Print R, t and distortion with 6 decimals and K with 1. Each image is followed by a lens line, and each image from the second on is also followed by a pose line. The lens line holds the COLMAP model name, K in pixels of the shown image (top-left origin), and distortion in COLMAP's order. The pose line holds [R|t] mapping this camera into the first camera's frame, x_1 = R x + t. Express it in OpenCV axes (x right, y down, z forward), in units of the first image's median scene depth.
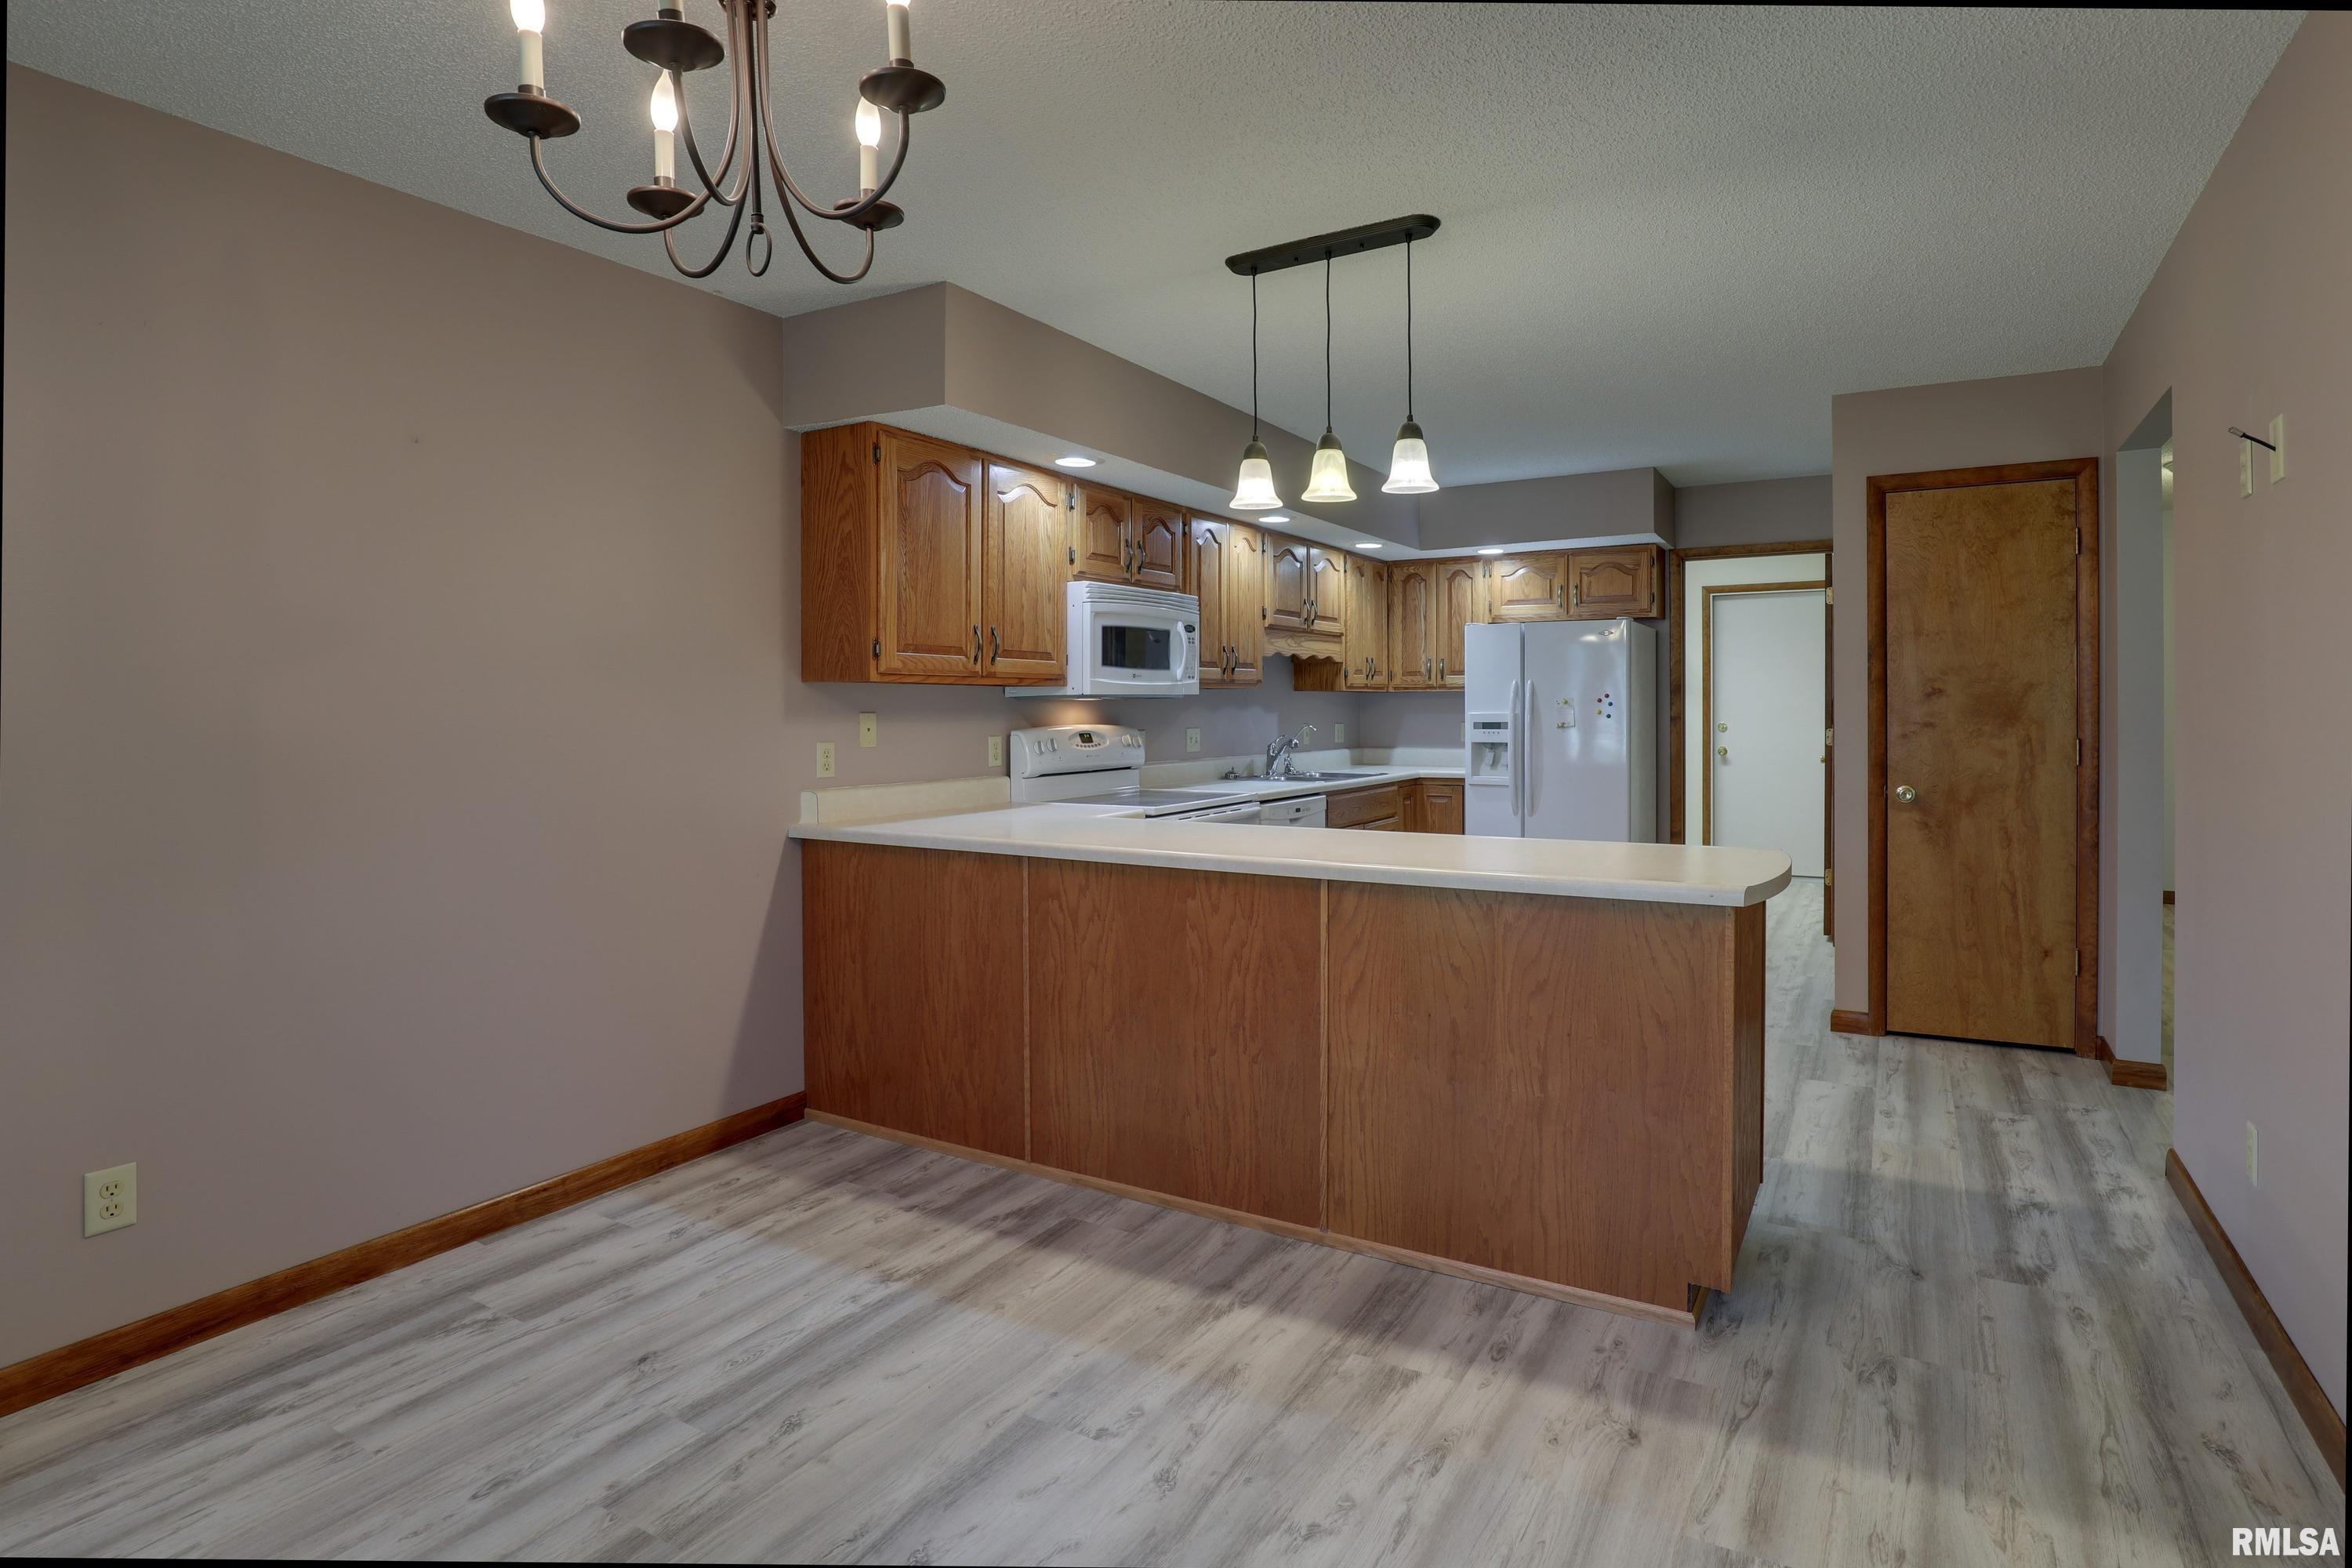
lens RADIAL K [[1182.7, 0, 1225.8], [0, 1182.7, 728.1], [0, 0, 1]] dist [-0.026048, 0.003480]
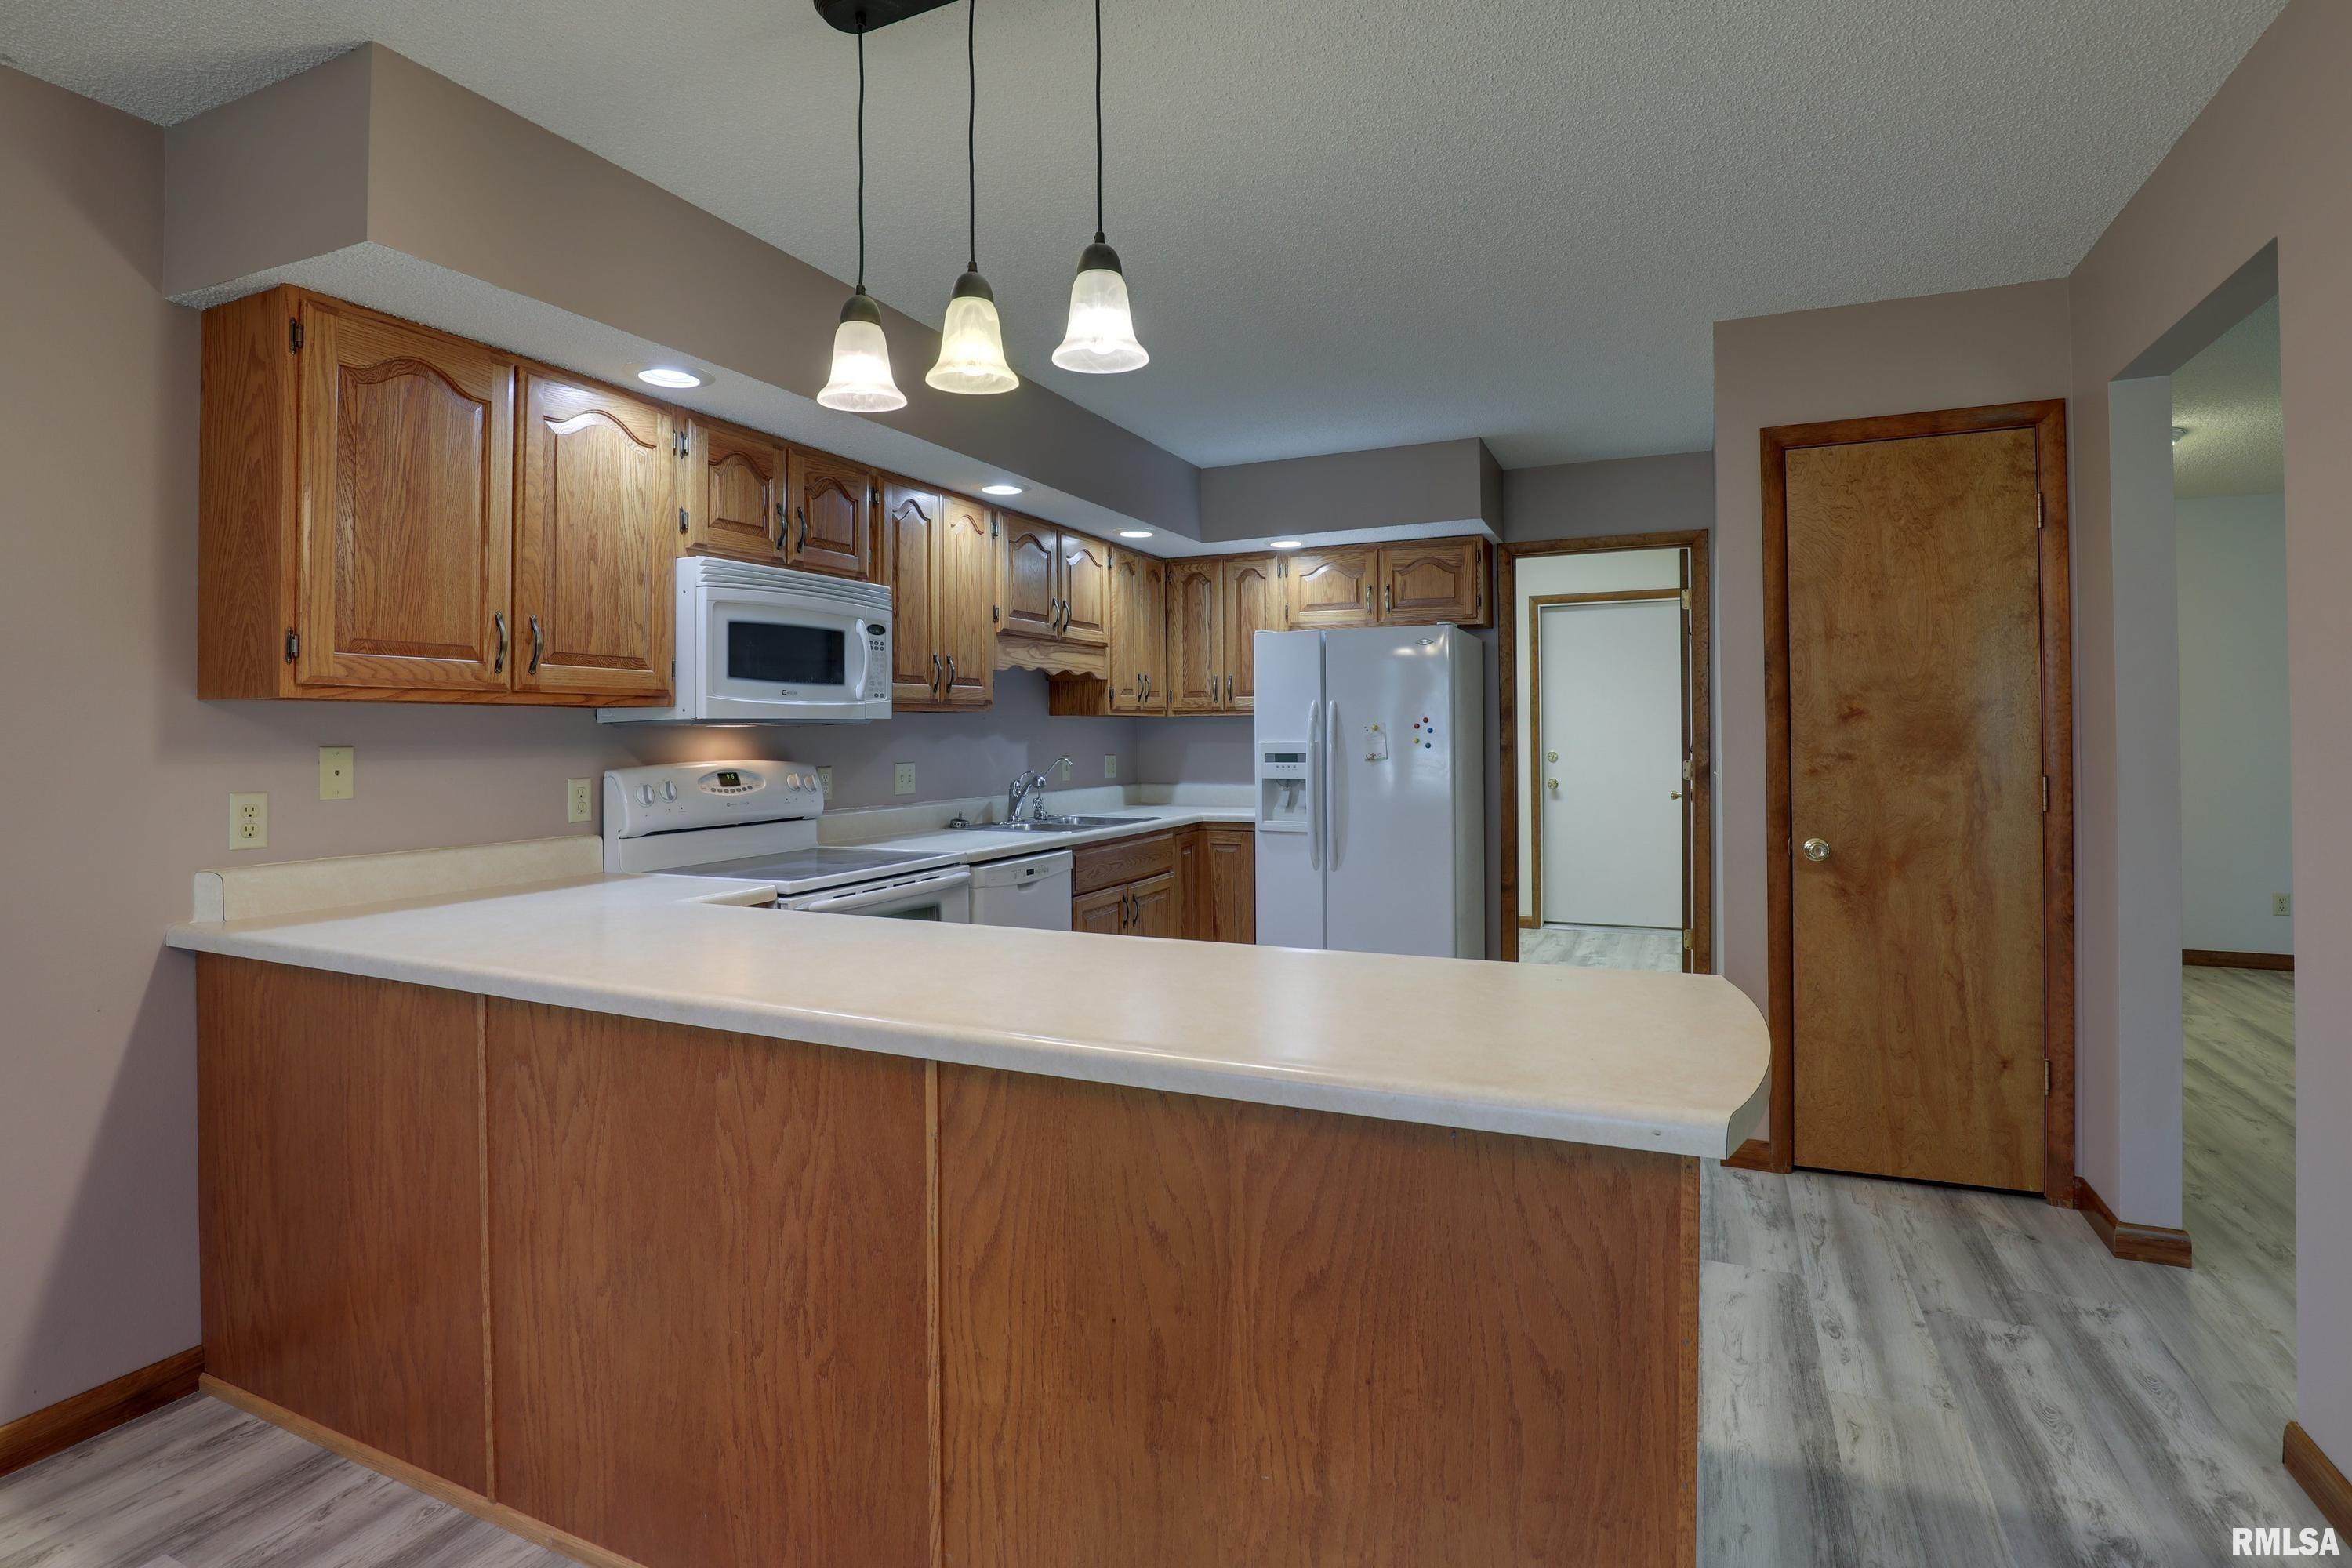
lens RADIAL K [[1165.3, 0, 1188.4], [0, 1165.3, 746.0], [0, 0, 1]] dist [-0.044081, 0.003277]
pose [[0.993385, -0.004349, 0.114751, 0.105276], [0.005203, 0.999961, -0.007137, -0.007165], [-0.114716, 0.007687, 0.993369, 0.342881]]
